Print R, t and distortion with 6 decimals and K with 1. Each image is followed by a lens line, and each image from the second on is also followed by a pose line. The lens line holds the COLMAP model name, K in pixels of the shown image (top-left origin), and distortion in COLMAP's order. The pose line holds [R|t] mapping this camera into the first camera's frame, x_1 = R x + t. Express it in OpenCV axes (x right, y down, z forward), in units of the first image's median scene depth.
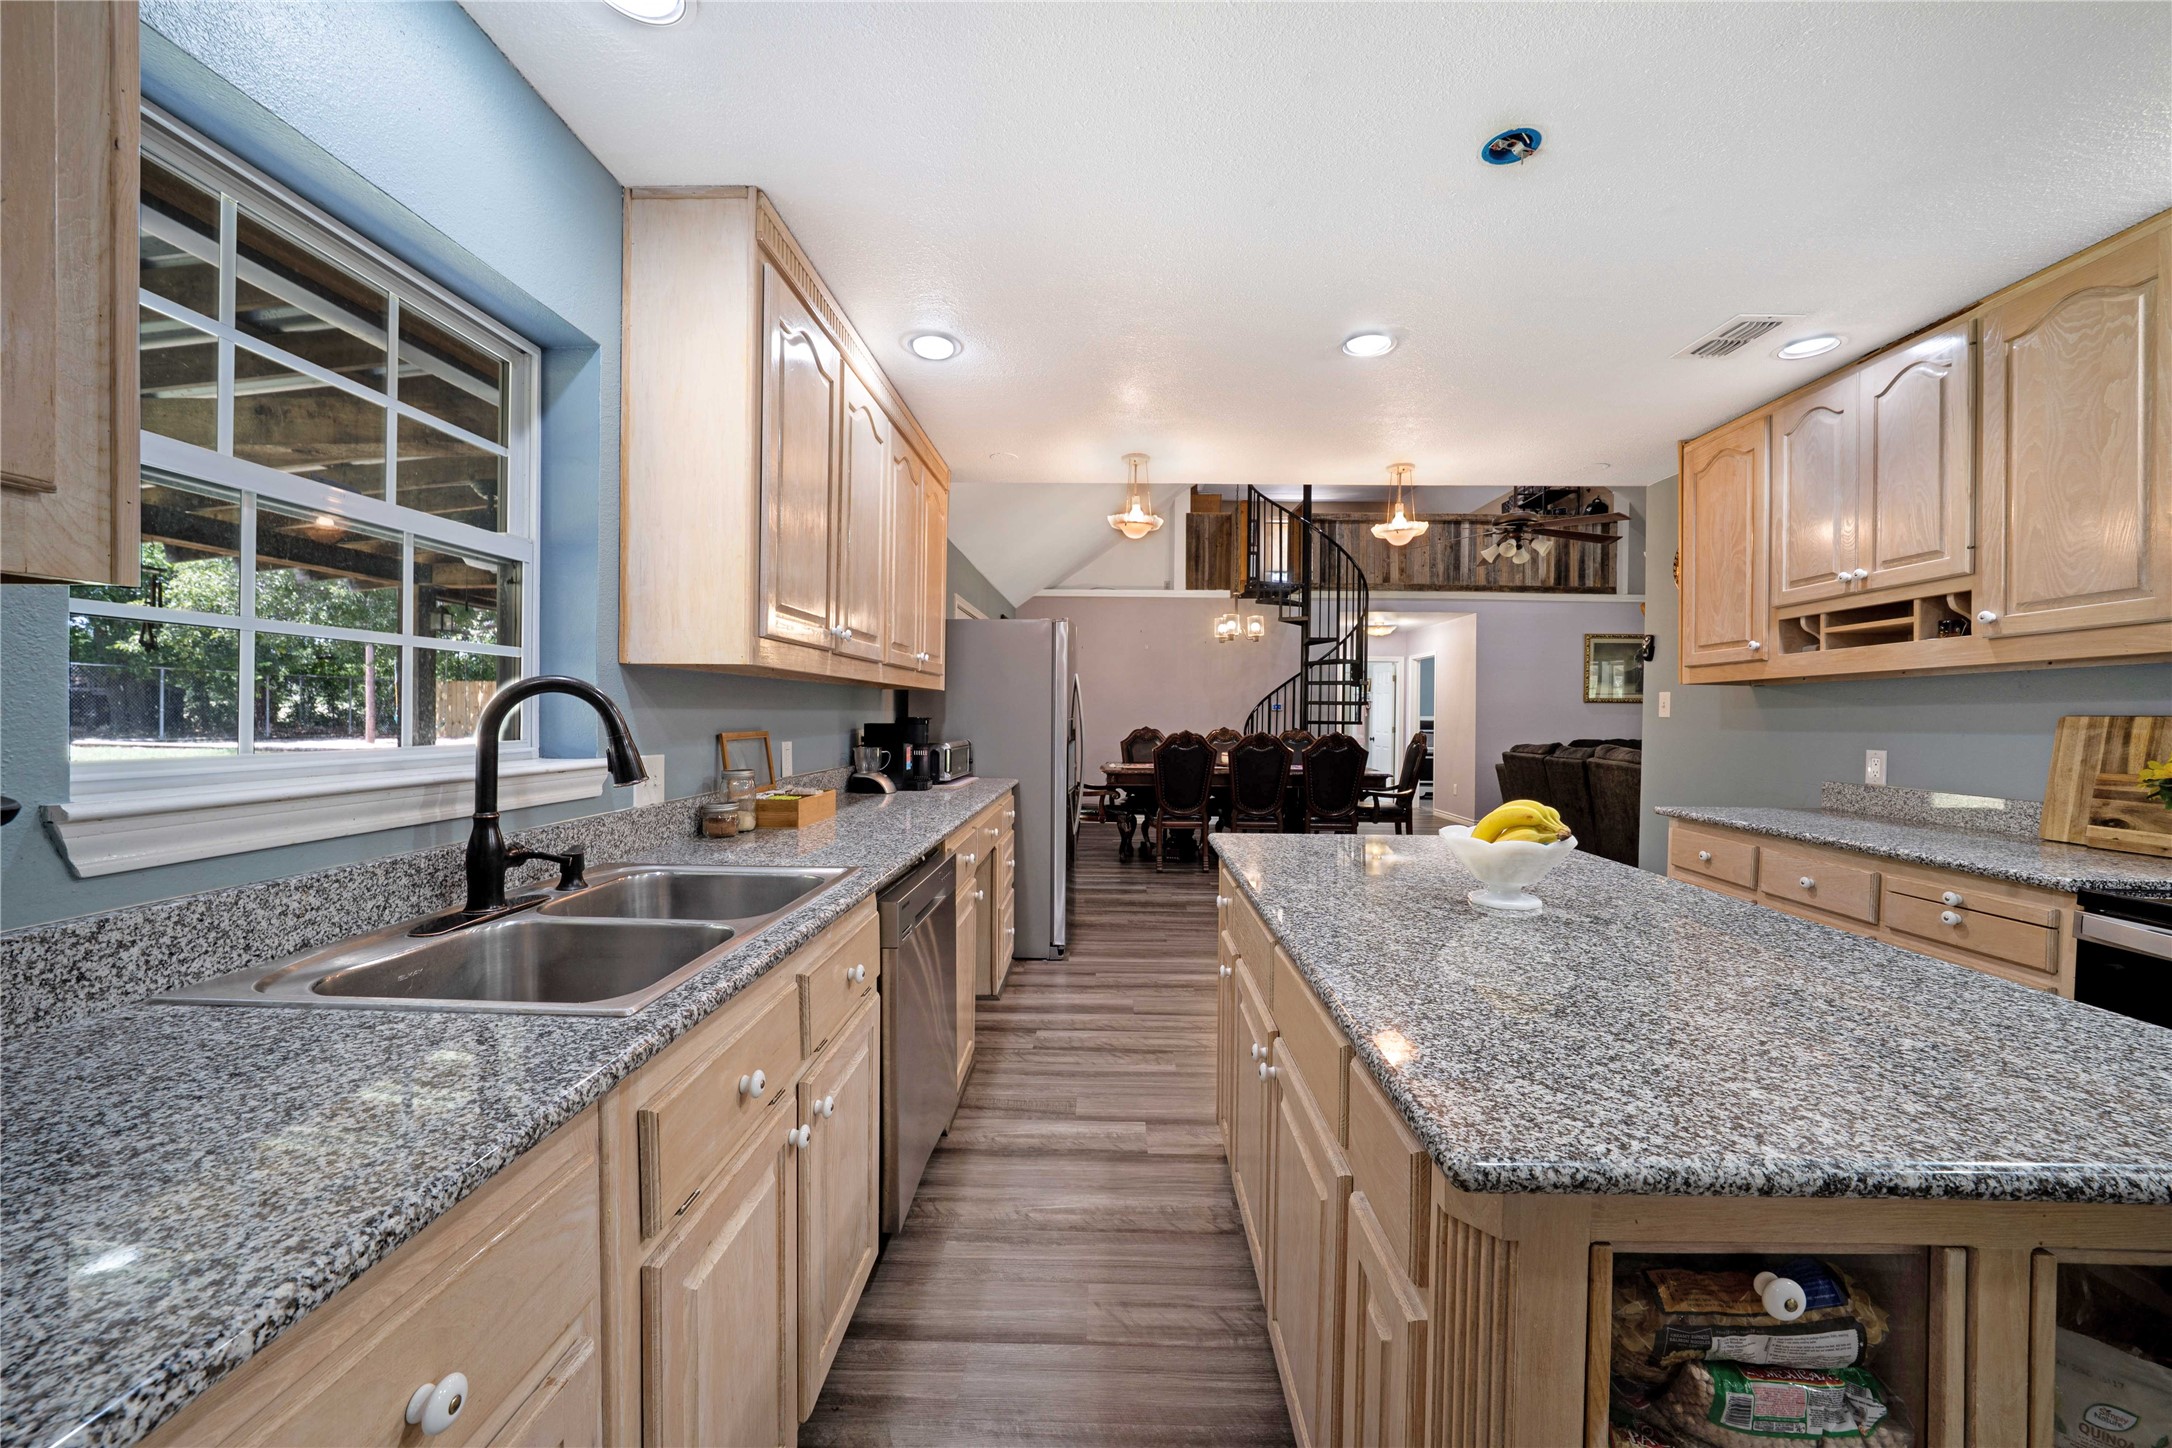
lens RADIAL K [[808.4, 0, 1090.2], [0, 808.4, 719.9], [0, 0, 1]] dist [-0.026290, 0.006773]
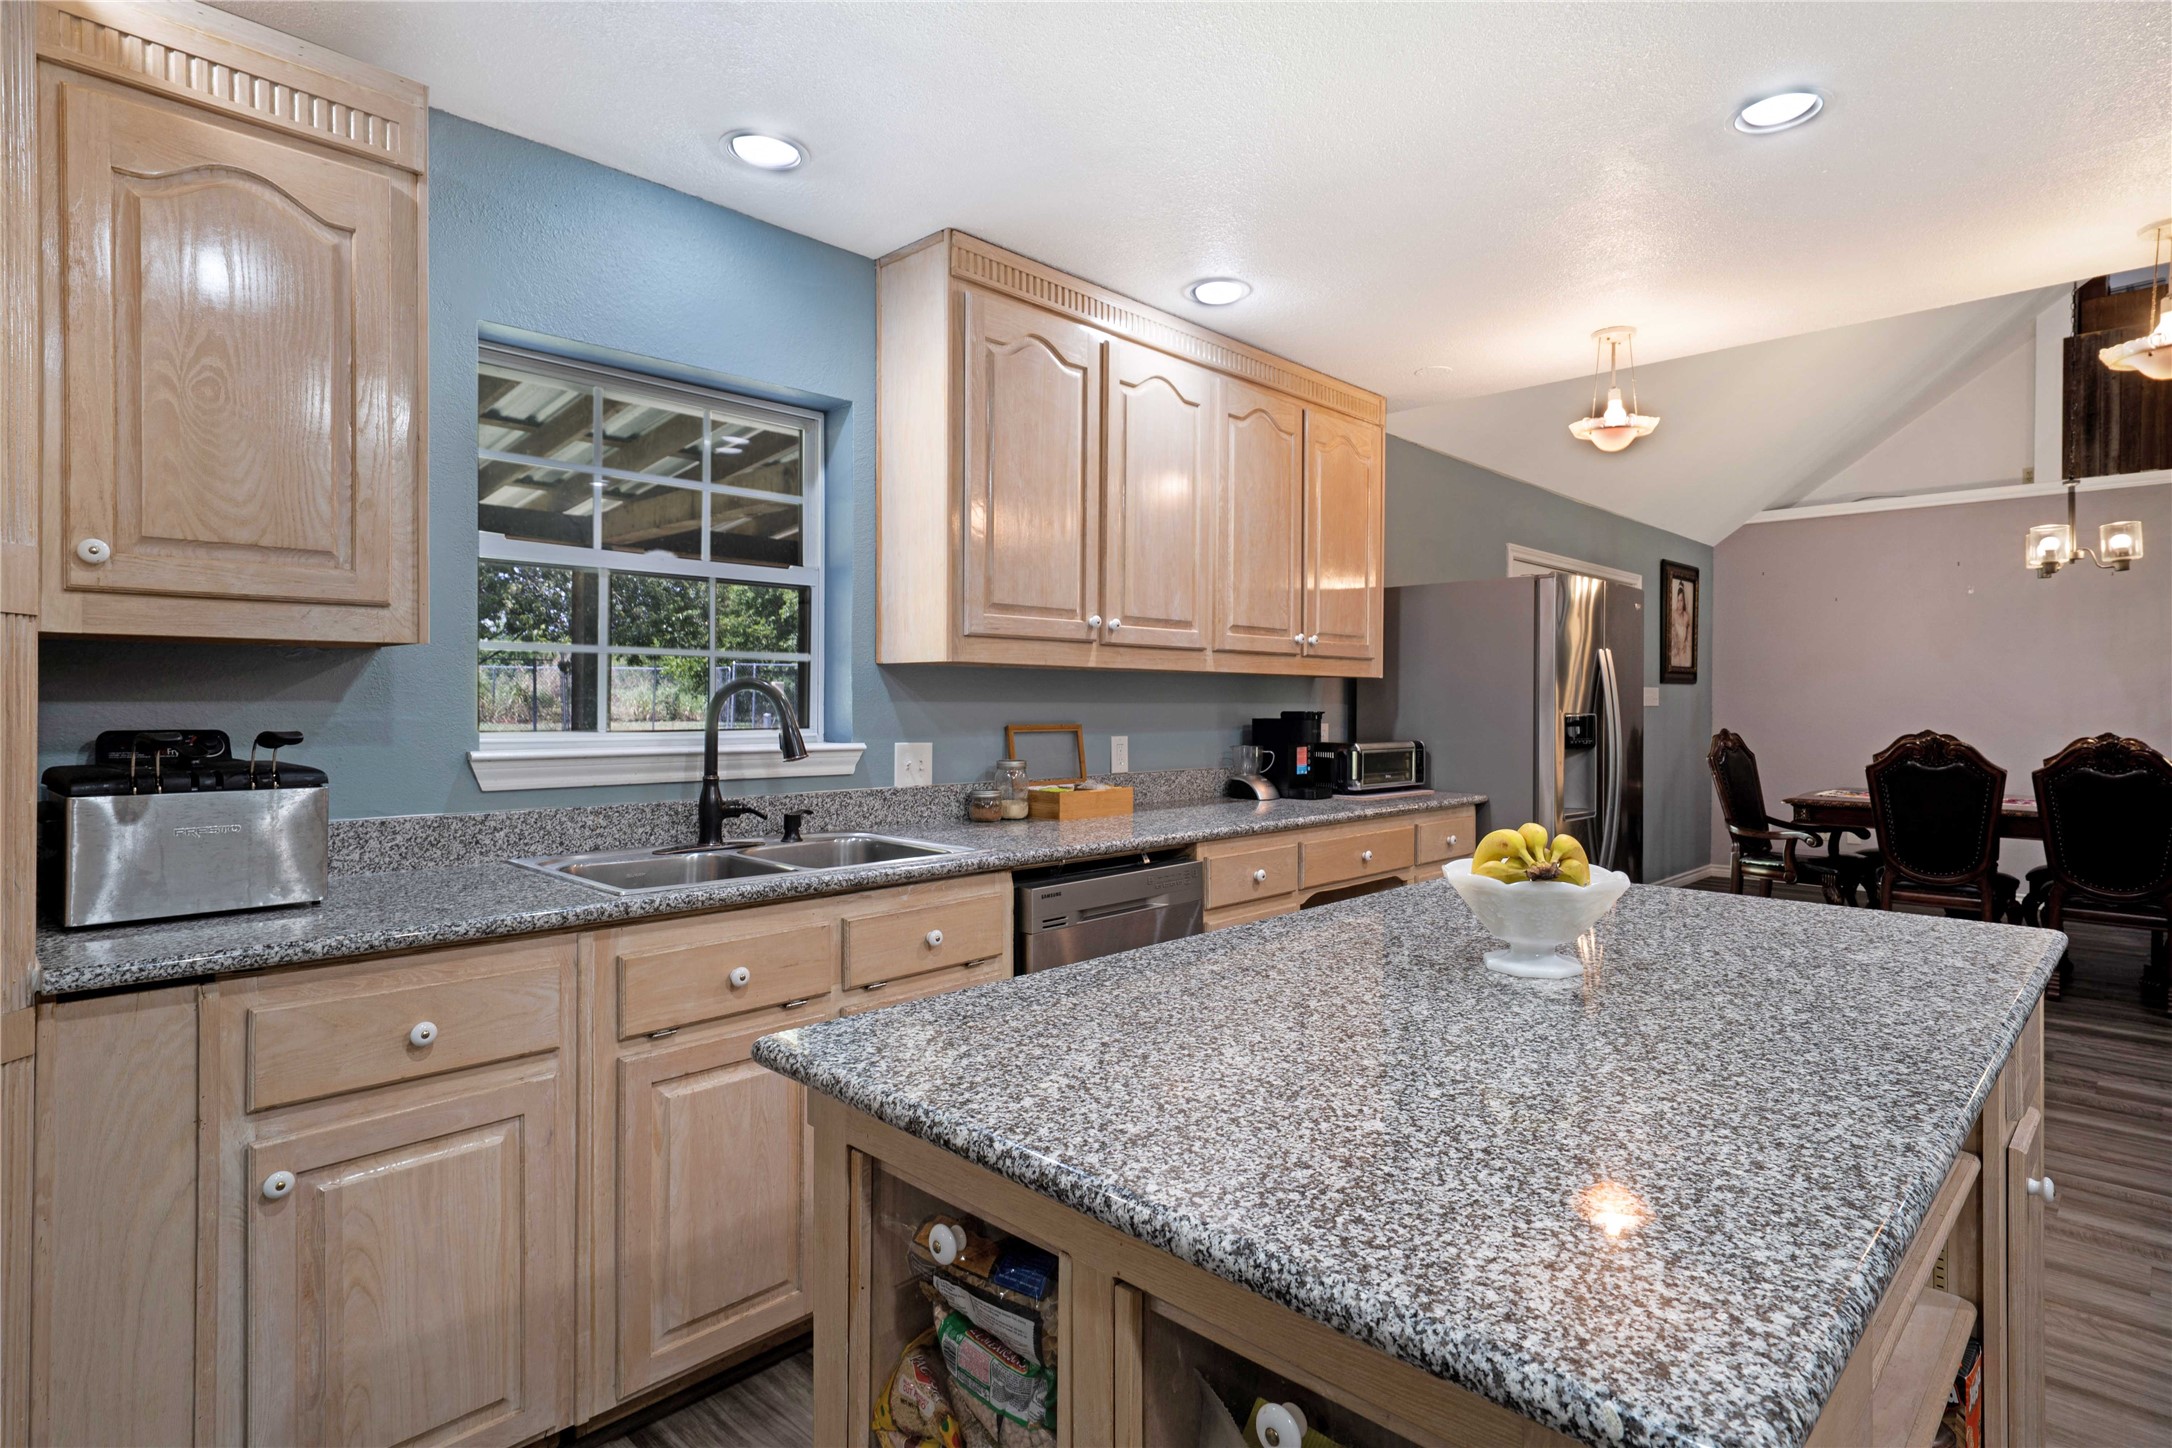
lens RADIAL K [[1118.2, 0, 1086.7], [0, 1118.2, 703.1], [0, 0, 1]] dist [0.002799, 0.000653]
pose [[0.731823, -0.005169, -0.681475, 0.610475], [-0.004253, 0.999917, -0.012152, 0.005291], [0.681481, 0.011791, 0.731741, 0.004664]]
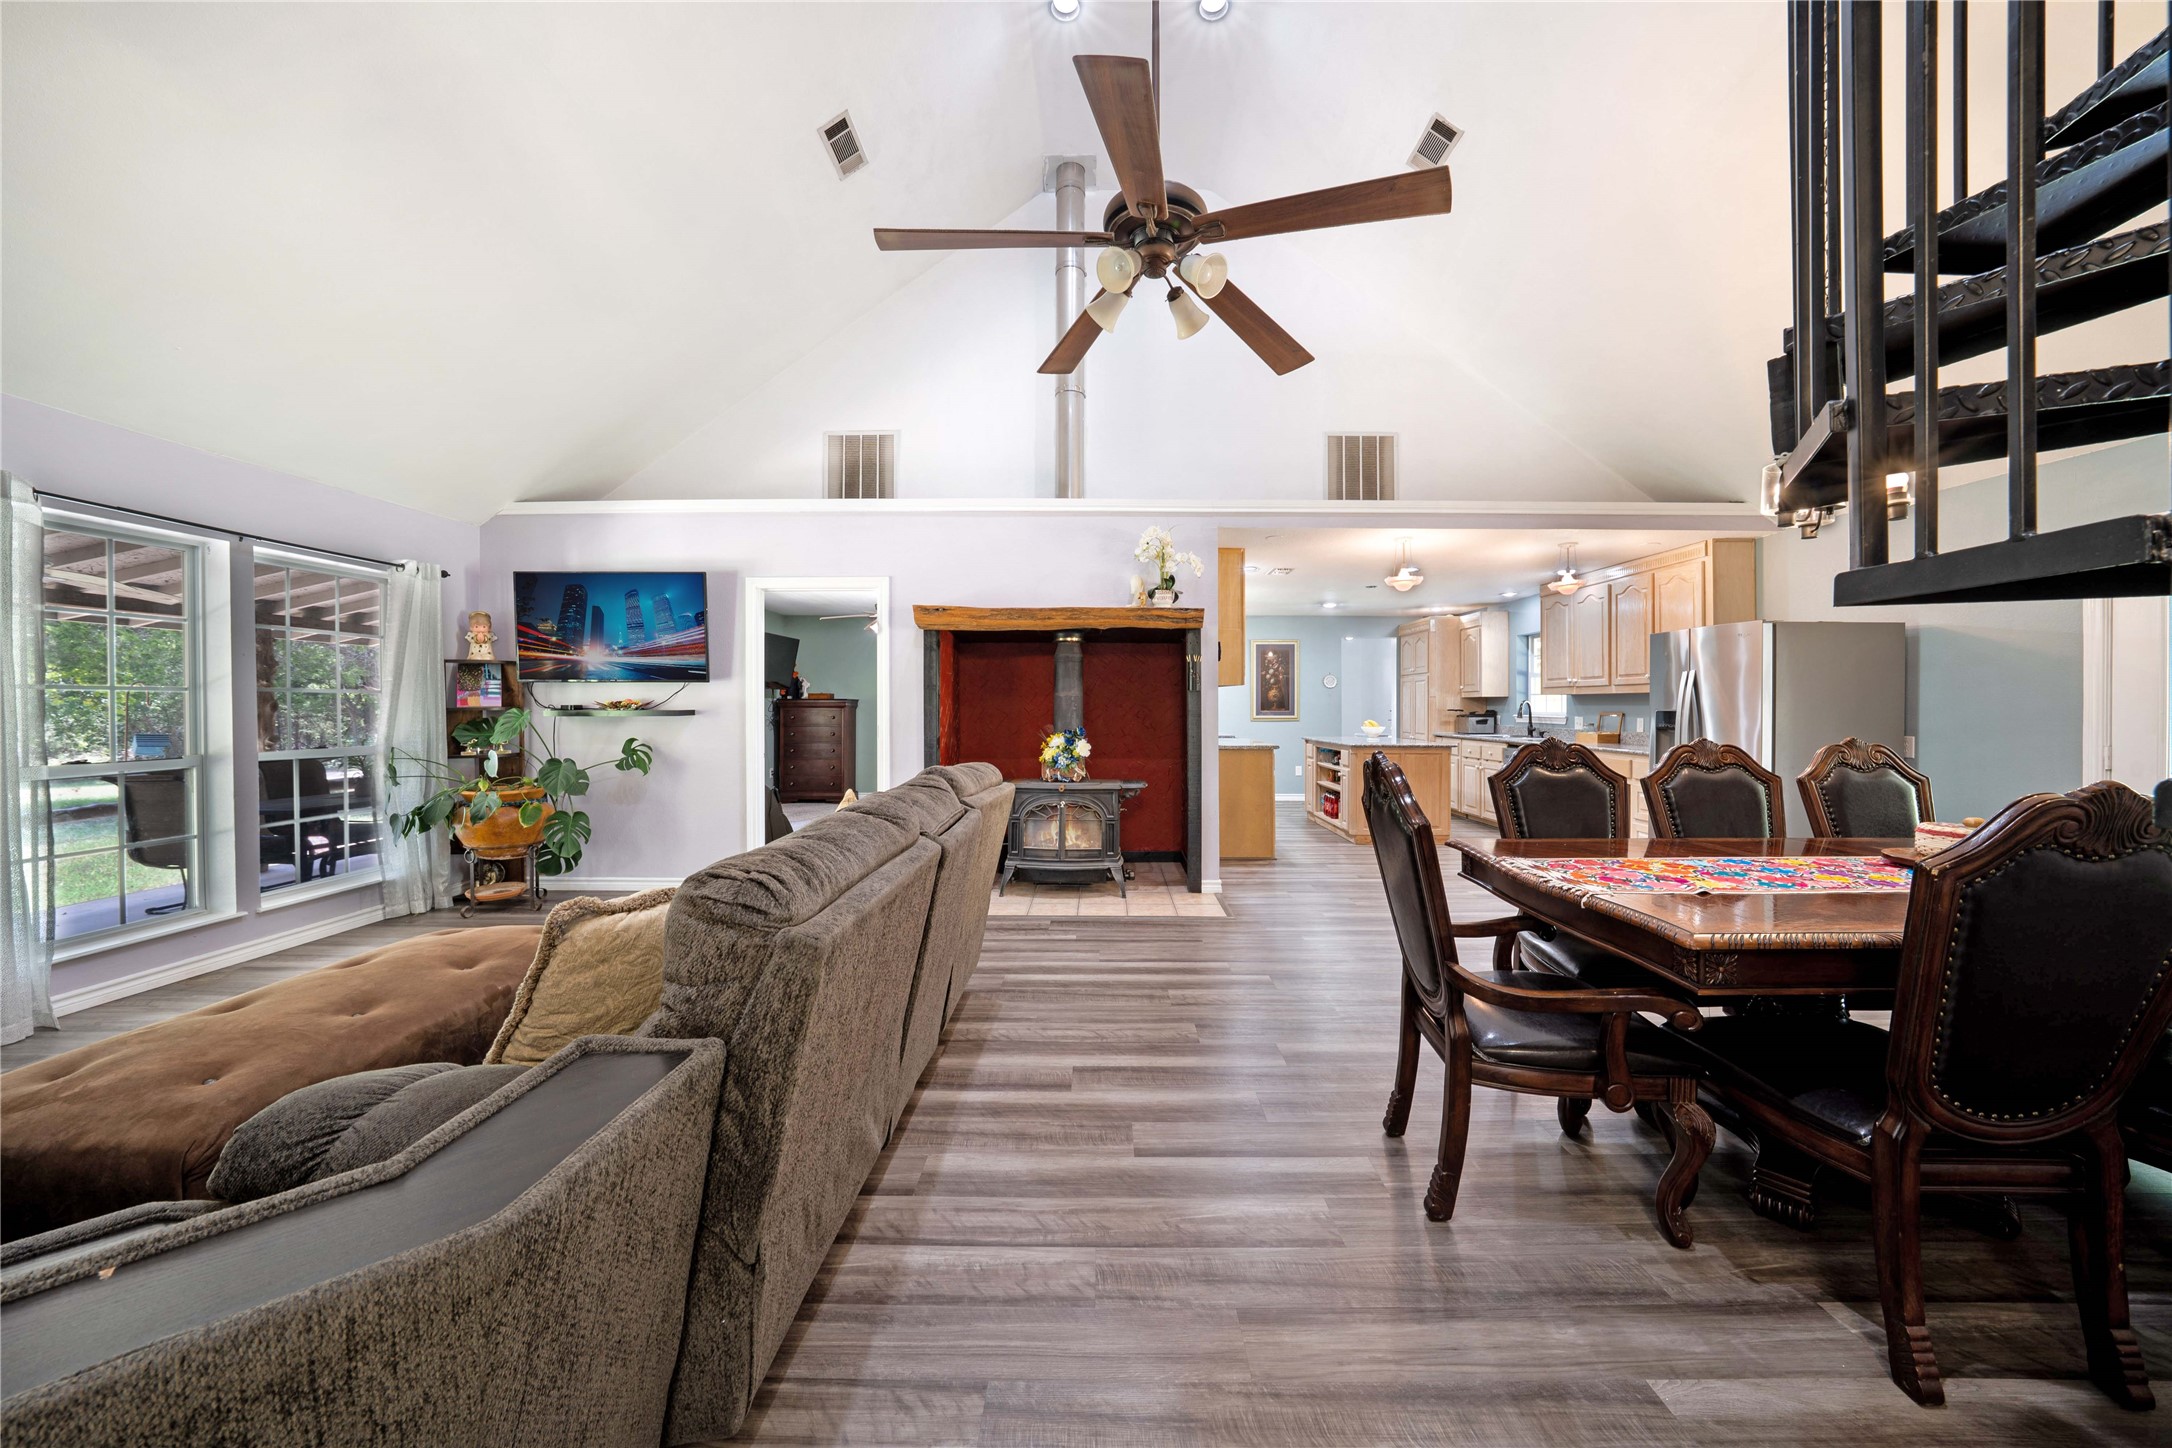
lens RADIAL K [[753.2, 0, 1089.1], [0, 753.2, 707.0], [0, 0, 1]] dist [-0.031365, 0.006487]
pose [[-0.999908, -0.012193, -0.006010, 1.641316], [-0.012254, 0.999872, 0.010277, -0.011095], [0.005883, 0.010349, -0.999929, 4.008832]]
